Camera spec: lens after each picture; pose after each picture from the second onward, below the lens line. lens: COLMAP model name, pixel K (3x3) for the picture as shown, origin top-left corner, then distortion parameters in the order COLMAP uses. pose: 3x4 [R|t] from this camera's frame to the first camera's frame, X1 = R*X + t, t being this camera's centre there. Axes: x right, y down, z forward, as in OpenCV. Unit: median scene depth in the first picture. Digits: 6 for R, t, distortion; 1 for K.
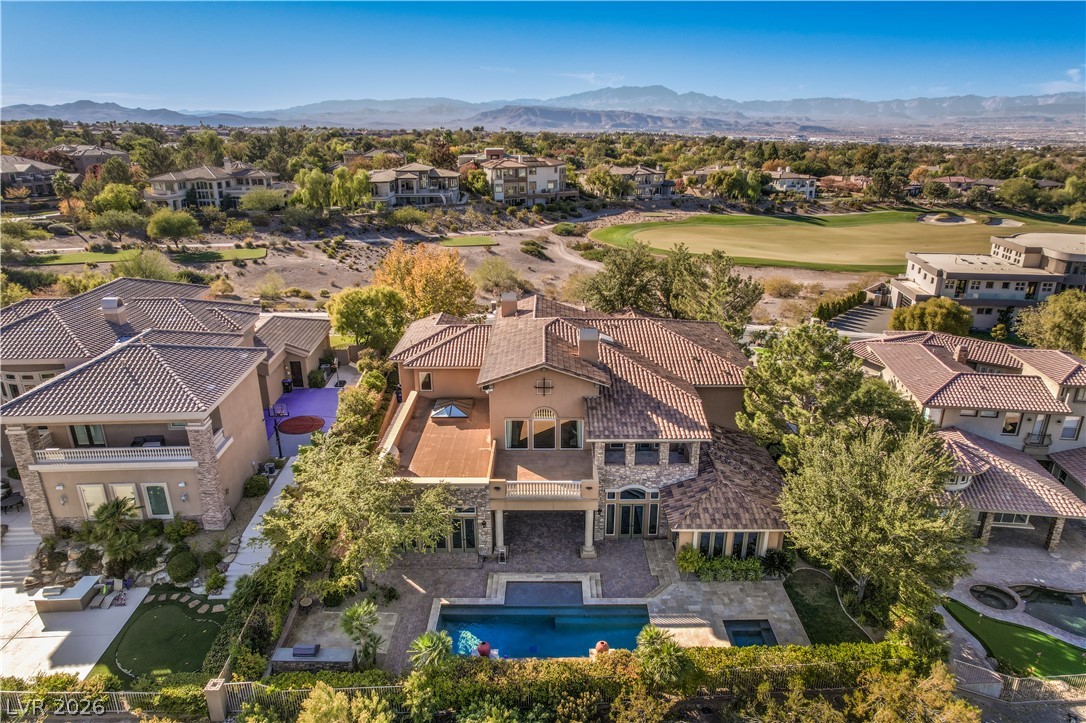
lens RADIAL K [[703.9, 0, 547.3], [0, 703.9, 361.0], [0, 0, 1]] dist [-0.069513, 0.059735]
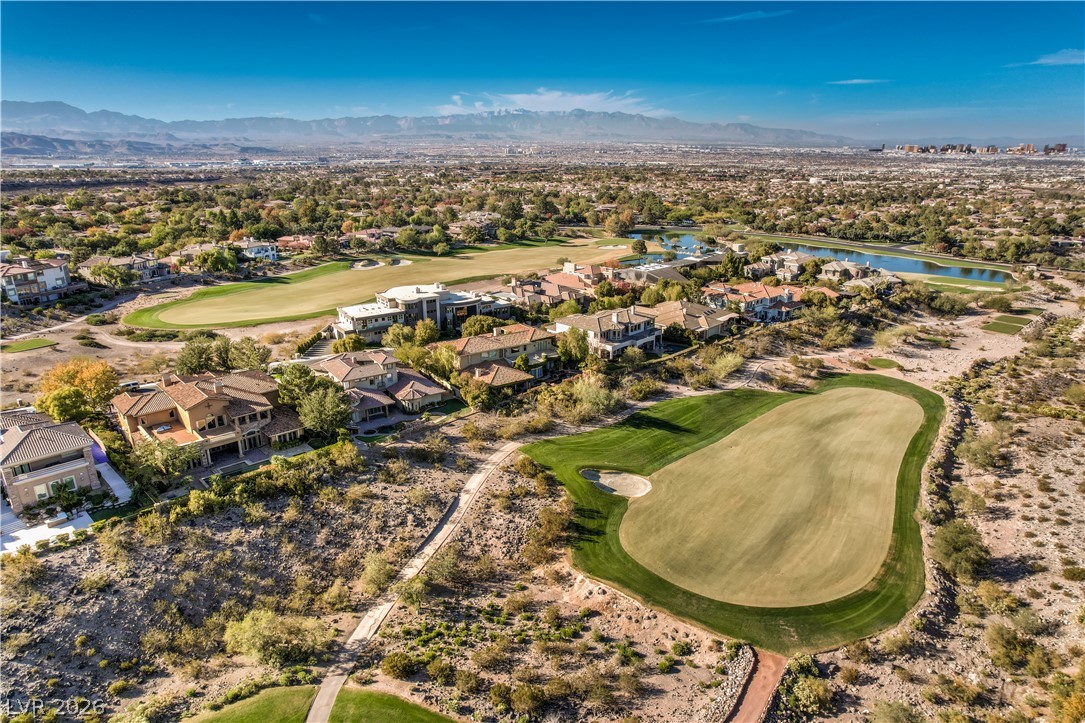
lens RADIAL K [[703.3, 0, 552.0], [0, 703.3, 372.7], [0, 0, 1]] dist [-0.069513, 0.059735]
pose [[0.740044, -0.217906, 0.636280, -0.242875], [0.222985, 0.972044, 0.073545, 0.003484], [-0.634517, 0.087454, 0.767945, -0.672375]]
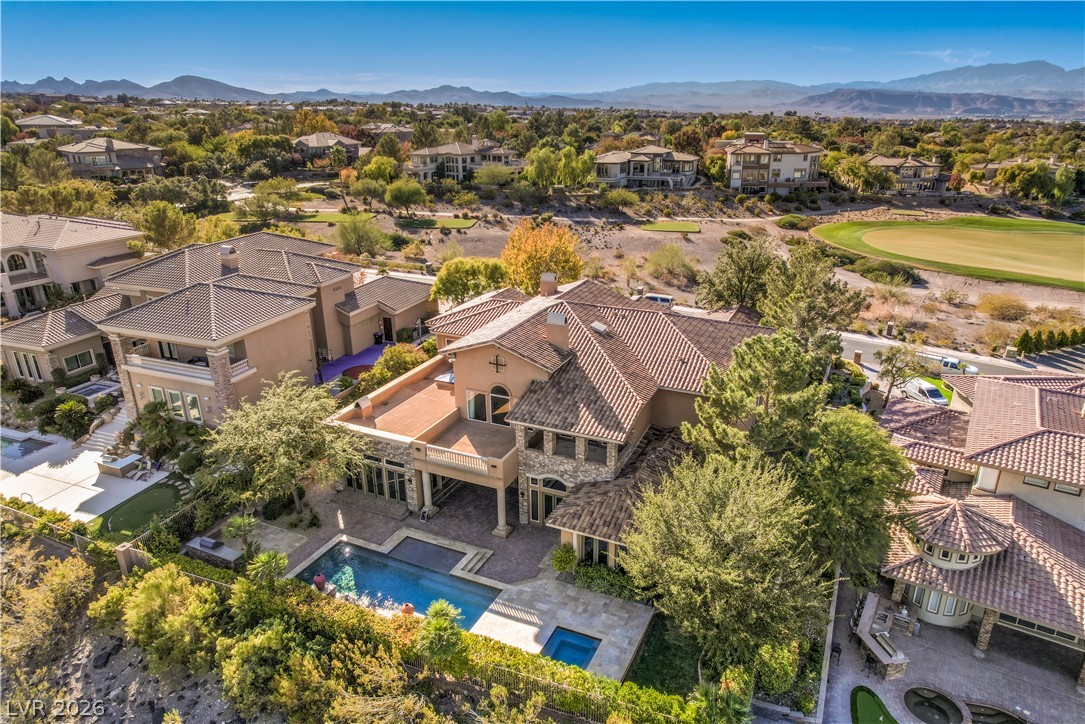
lens RADIAL K [[703.3, 0, 539.6], [0, 703.3, 372.5], [0, 0, 1]] dist [-0.069513, 0.059735]
pose [[0.905938, 0.147146, -0.397020, 0.154440], [-0.132504, 0.989099, 0.064234, -0.008093], [0.402143, -0.005586, 0.915560, 0.032119]]
